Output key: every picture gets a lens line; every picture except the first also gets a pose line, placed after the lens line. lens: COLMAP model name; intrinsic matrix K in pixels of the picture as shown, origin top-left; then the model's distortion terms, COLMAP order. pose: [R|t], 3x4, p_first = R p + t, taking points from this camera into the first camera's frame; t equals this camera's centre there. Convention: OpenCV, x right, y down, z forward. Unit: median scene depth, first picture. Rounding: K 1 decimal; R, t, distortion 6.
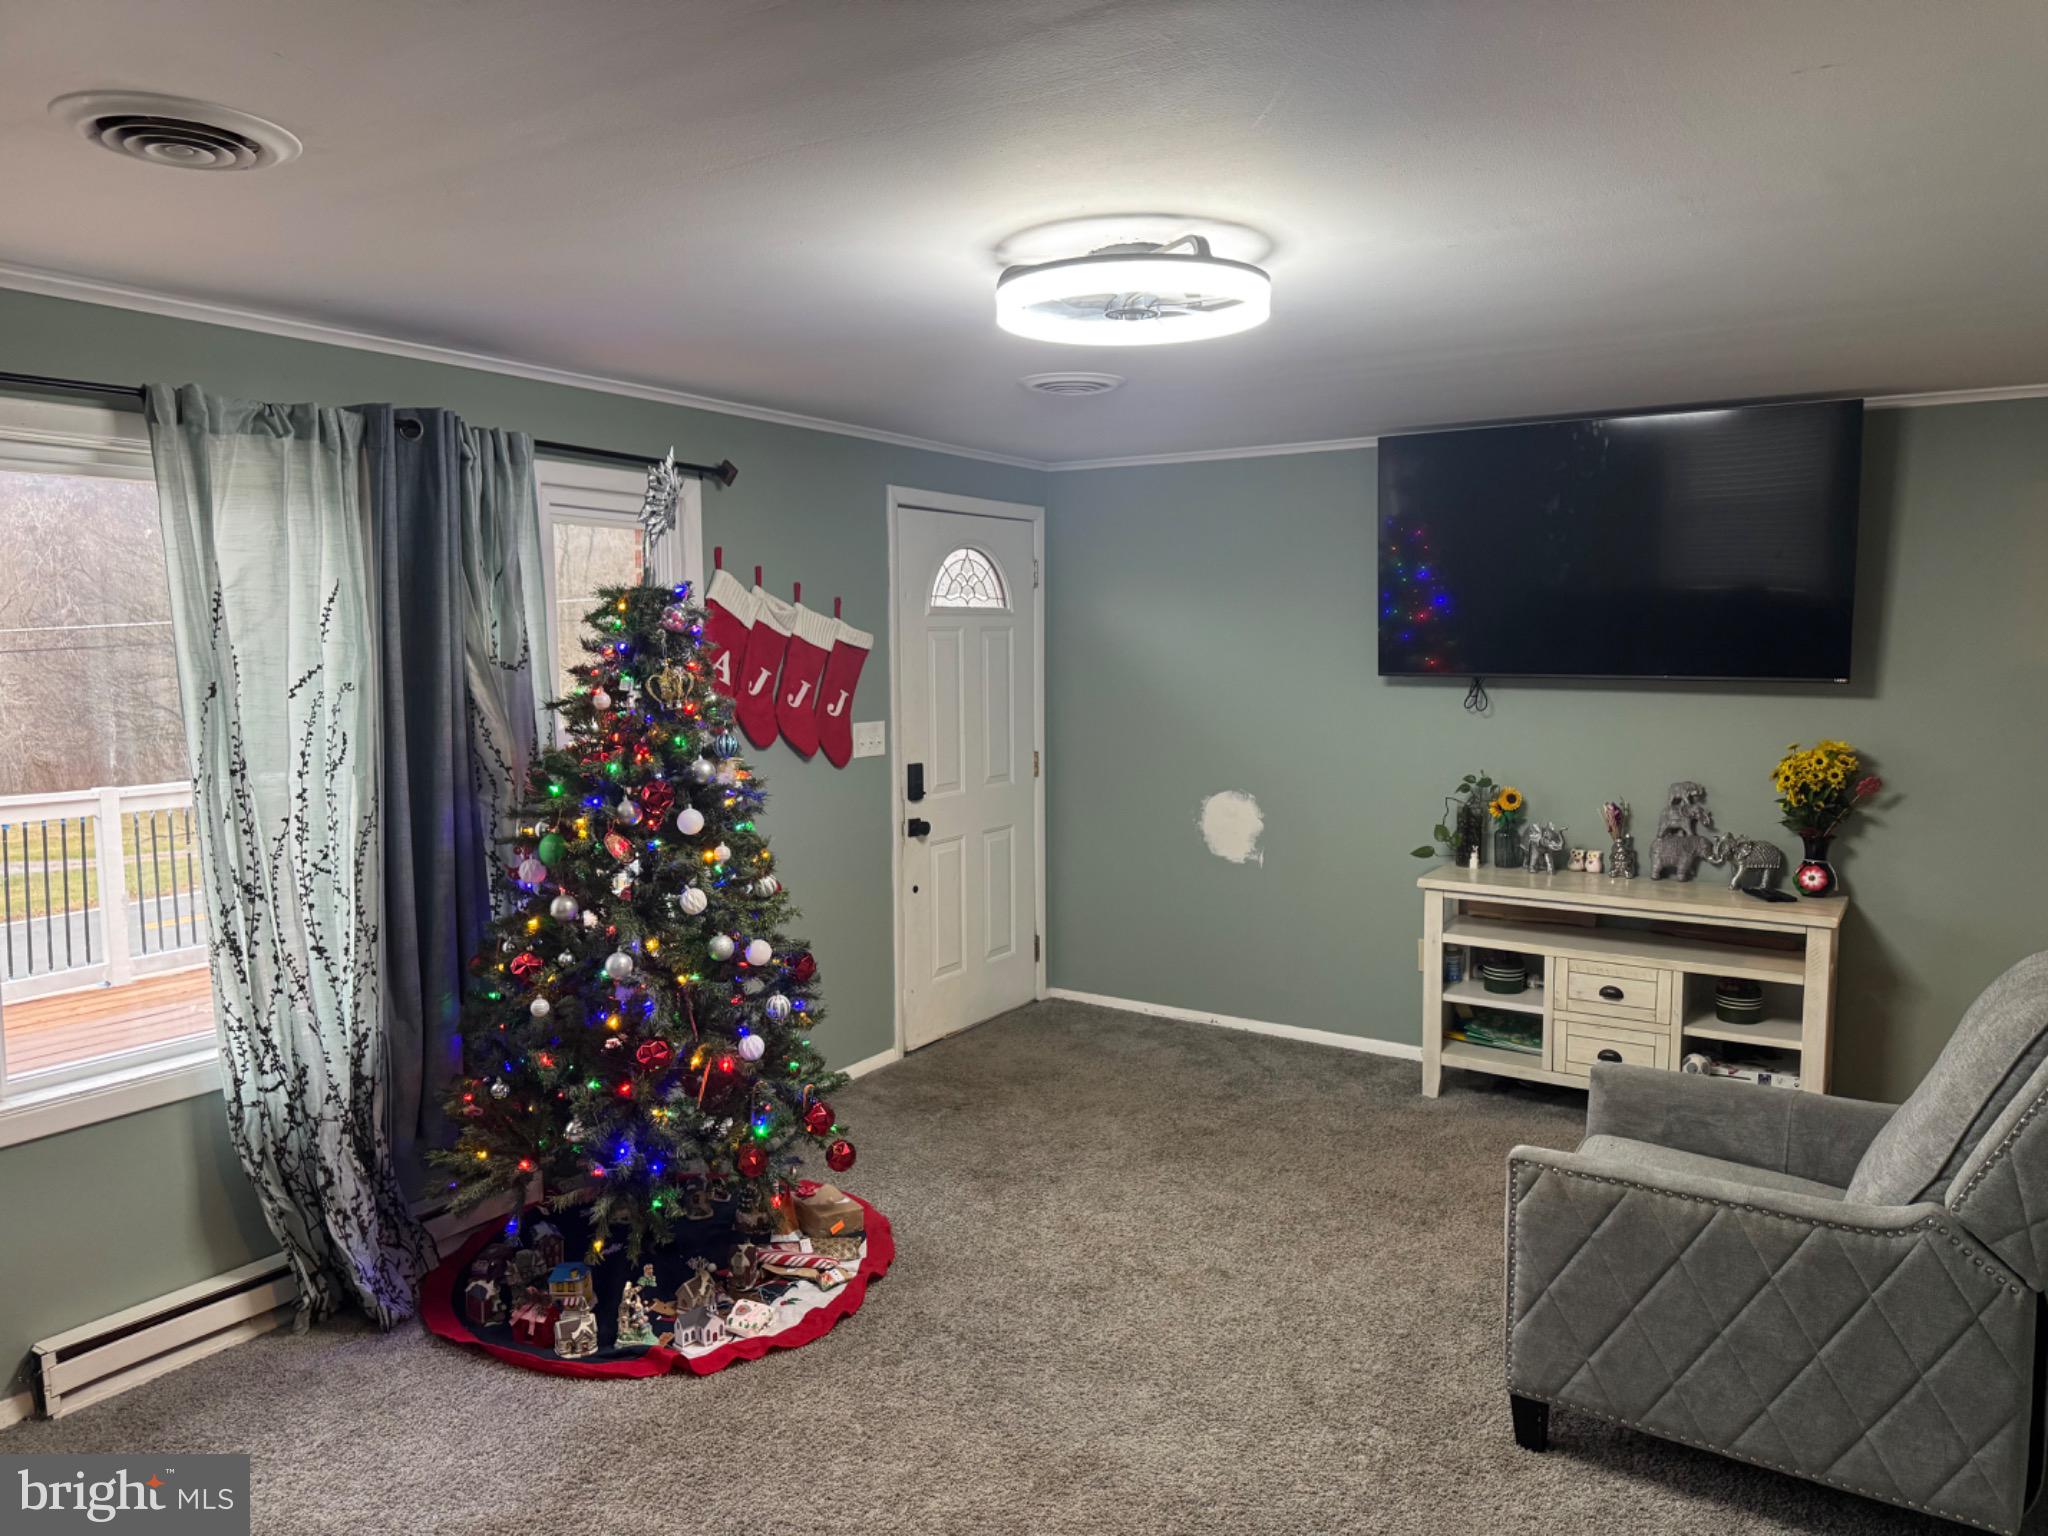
lens RADIAL K [[1454.8, 0, 1019.8], [0, 1454.8, 778.9], [0, 0, 1]] dist [0.048461, -0.049188]
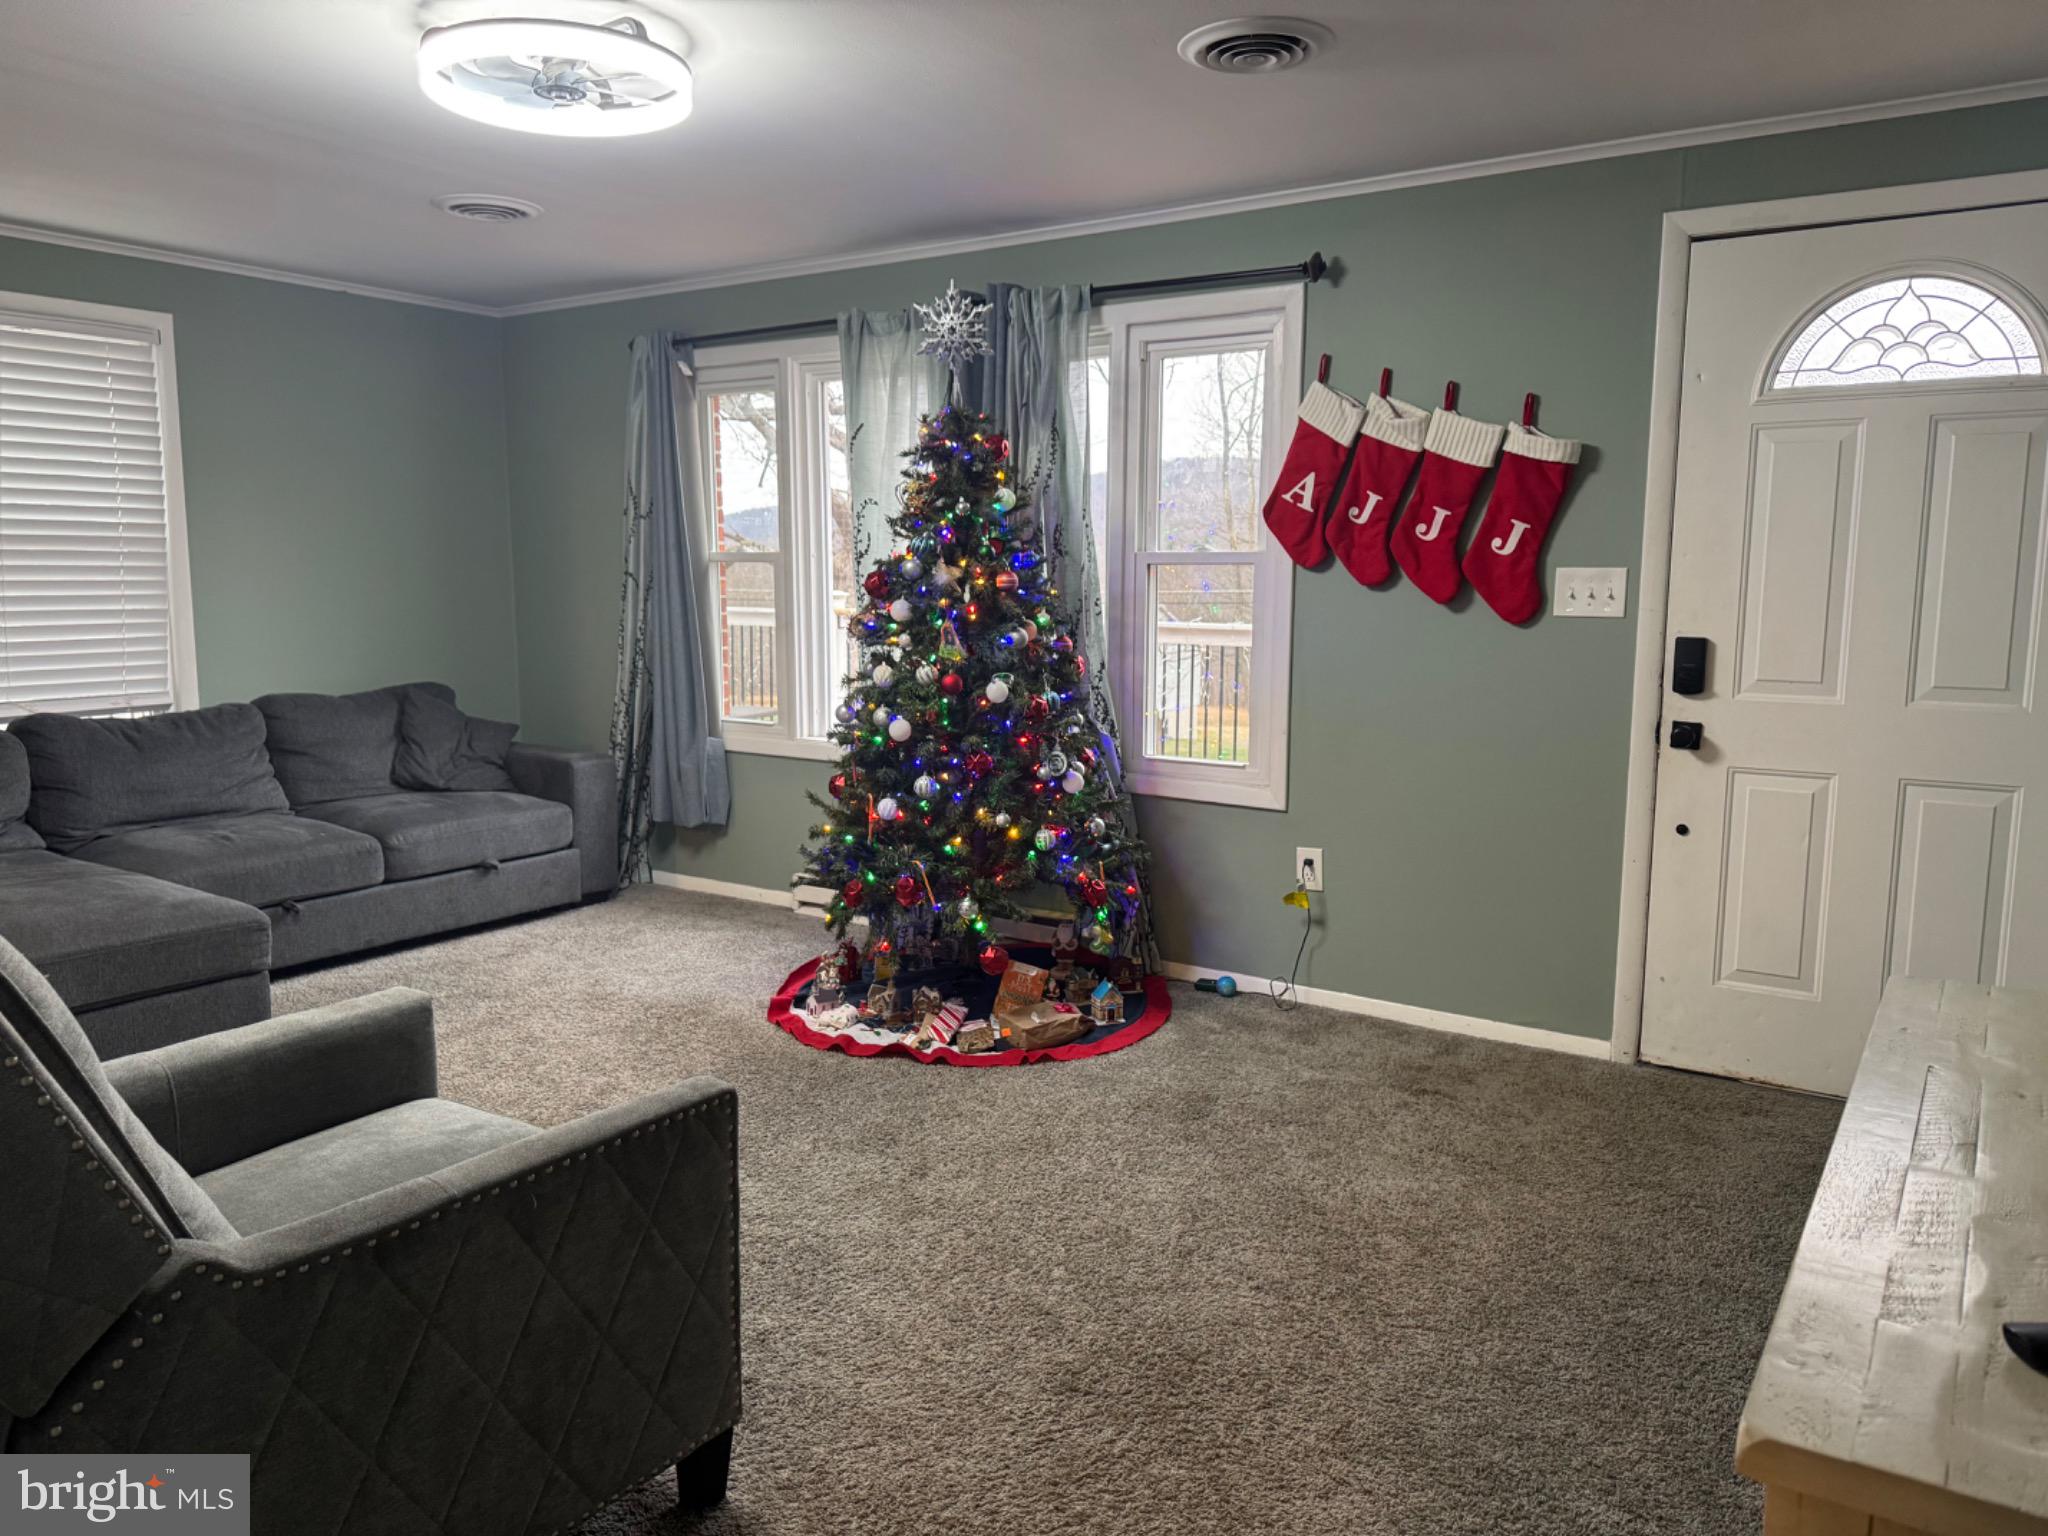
lens RADIAL K [[1454.8, 0, 1018.6], [0, 1454.8, 757.0], [0, 0, 1]] dist [0.048461, -0.049188]
pose [[-0.059592, 0.143414, -0.987867, 0.623255], [-0.100571, 0.983728, 0.148880, -0.026345], [0.993144, 0.108223, -0.044199, 0.755818]]
